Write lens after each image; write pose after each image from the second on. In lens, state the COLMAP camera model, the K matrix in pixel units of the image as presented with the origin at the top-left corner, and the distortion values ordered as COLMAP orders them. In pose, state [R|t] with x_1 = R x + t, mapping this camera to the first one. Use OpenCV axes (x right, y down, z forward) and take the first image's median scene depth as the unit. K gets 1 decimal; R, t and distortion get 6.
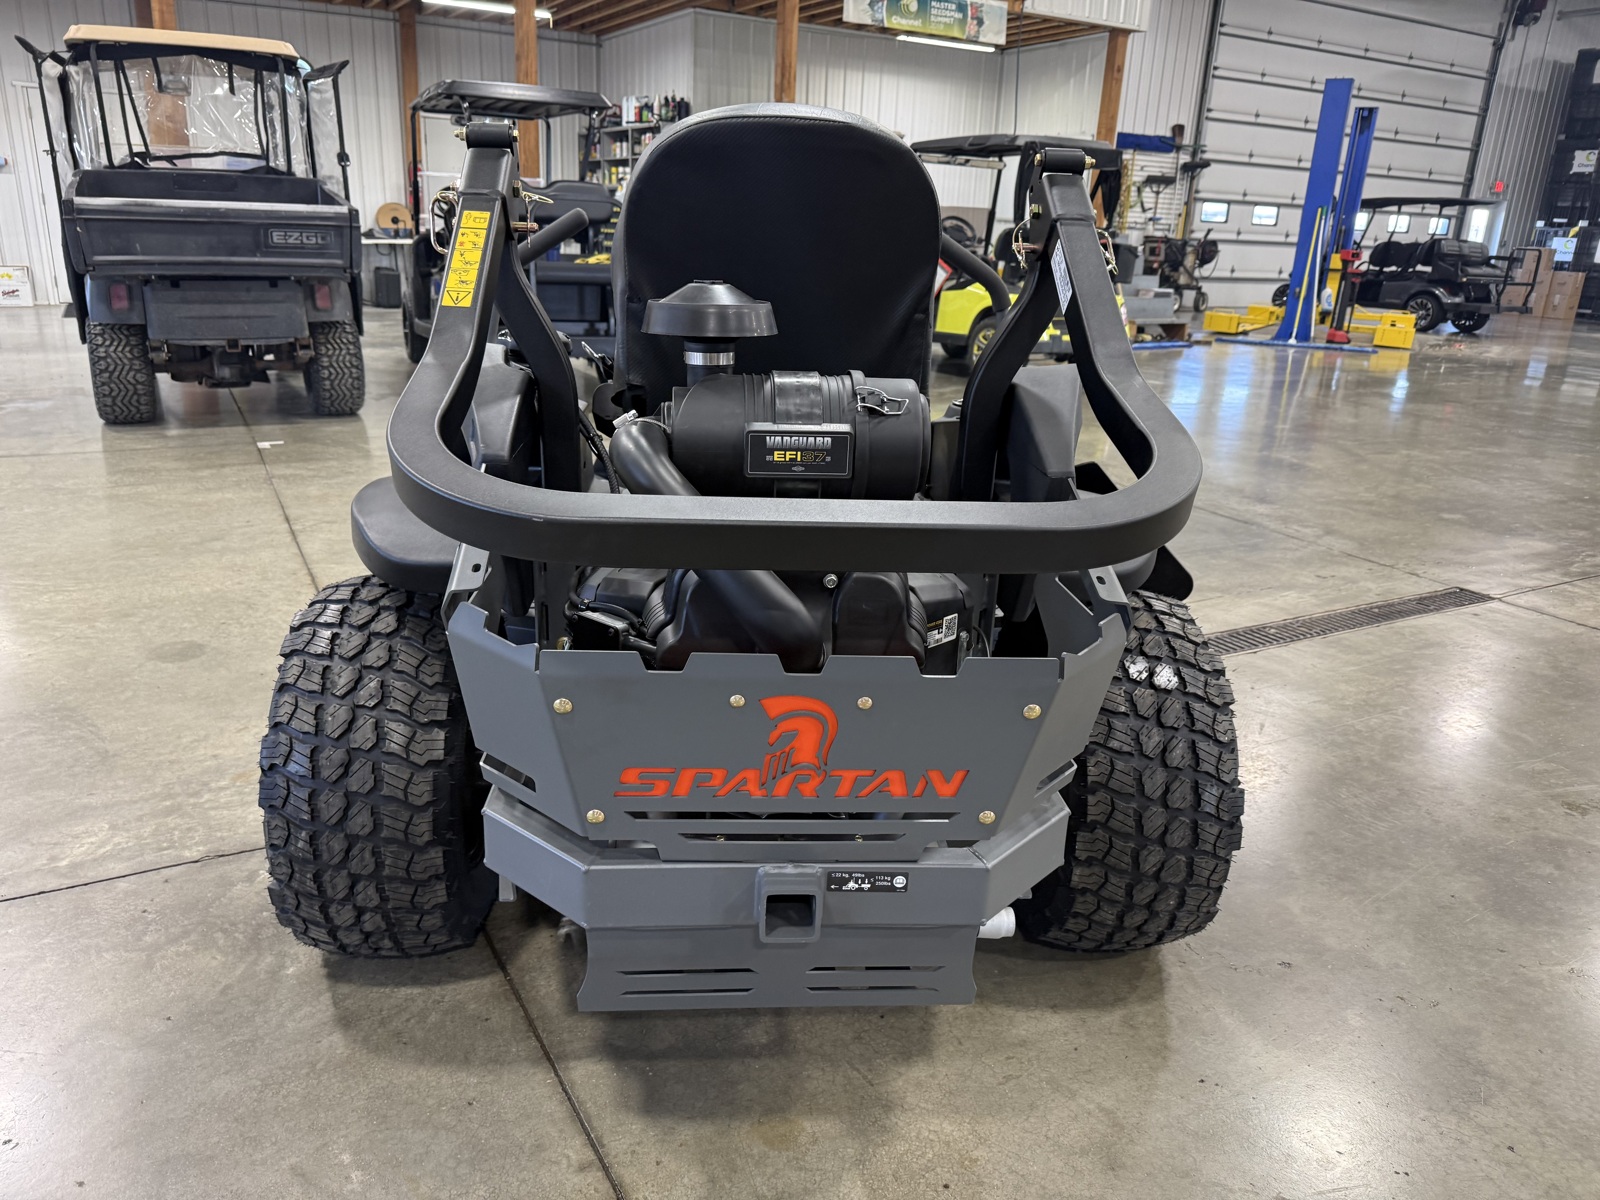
lens RADIAL K [[1144.3, 0, 791.9], [0, 1144.3, 603.3], [0, 0, 1]] dist [0.012134, -0.020655]
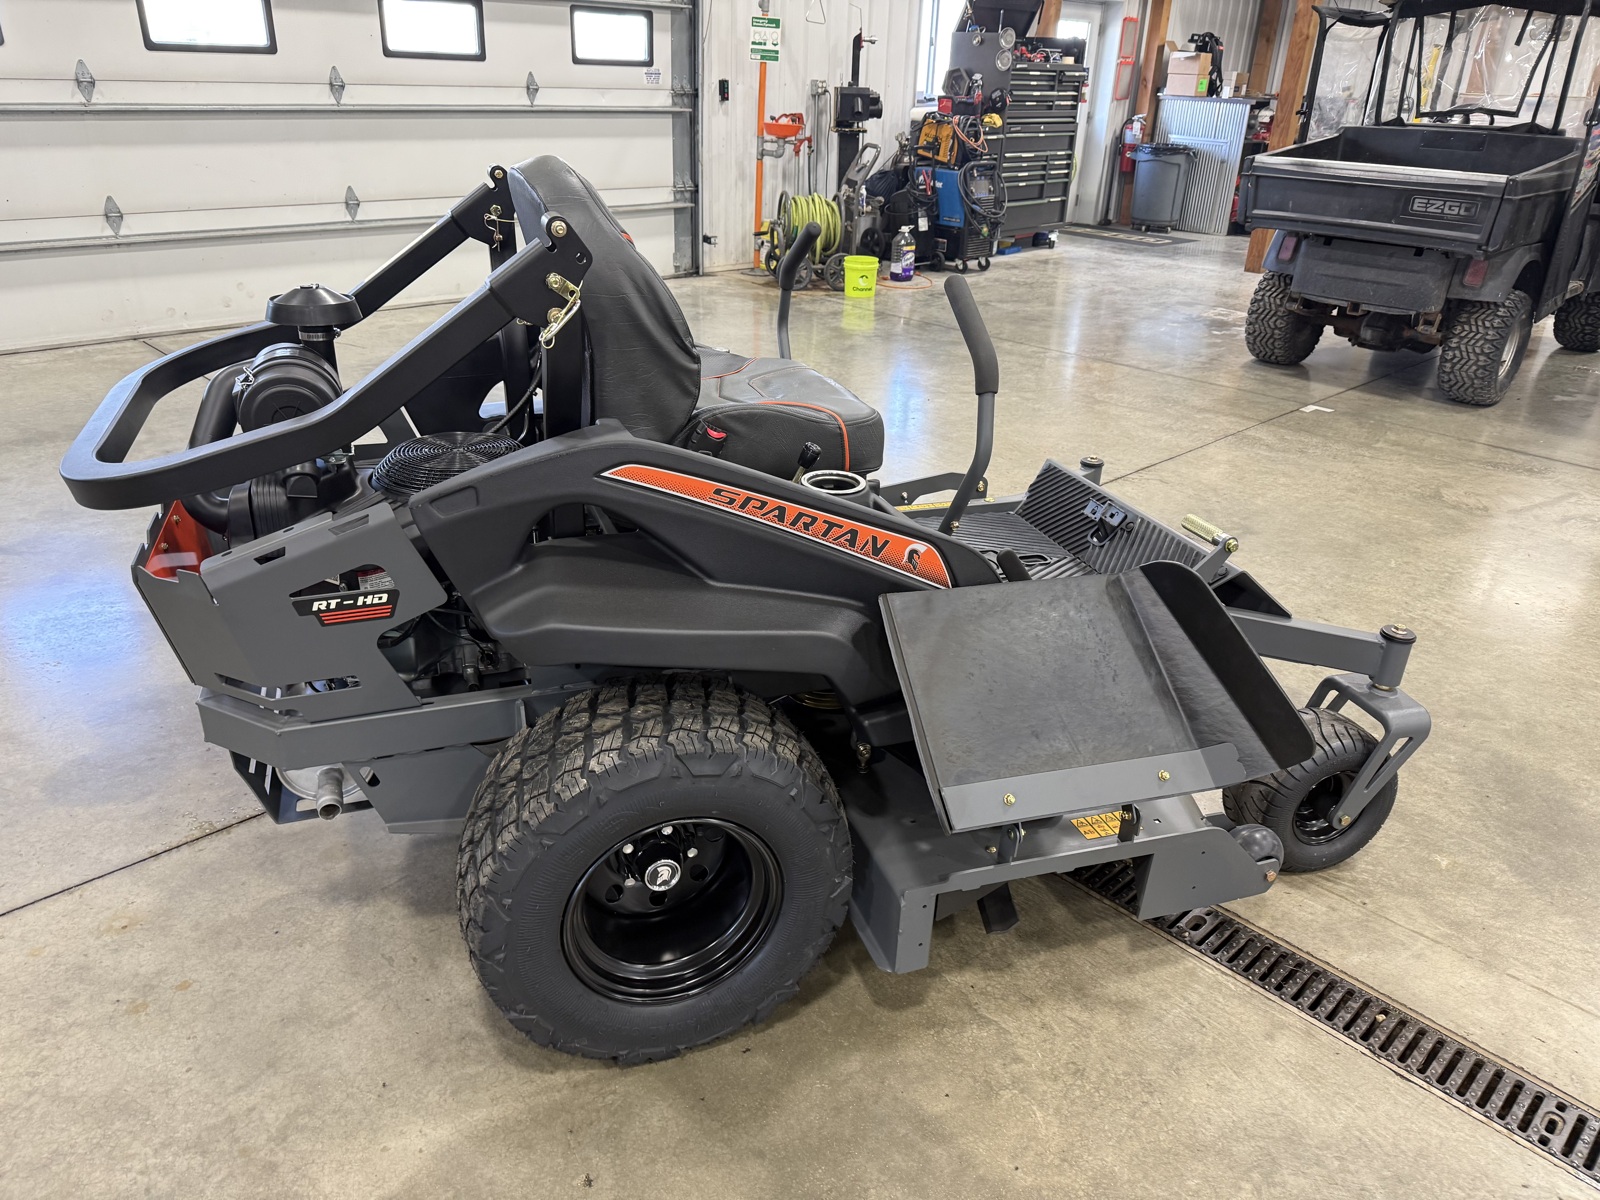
lens RADIAL K [[1141.4, 0, 800.0], [0, 1141.4, 600.0], [0, 0, 1]] dist [0.002596, -0.007158]
pose [[0.270939, 0.383888, -0.882736, 0.359432], [-0.329979, 0.898511, 0.289468, -0.125803], [0.904271, 0.212856, 0.370117, 0.249707]]
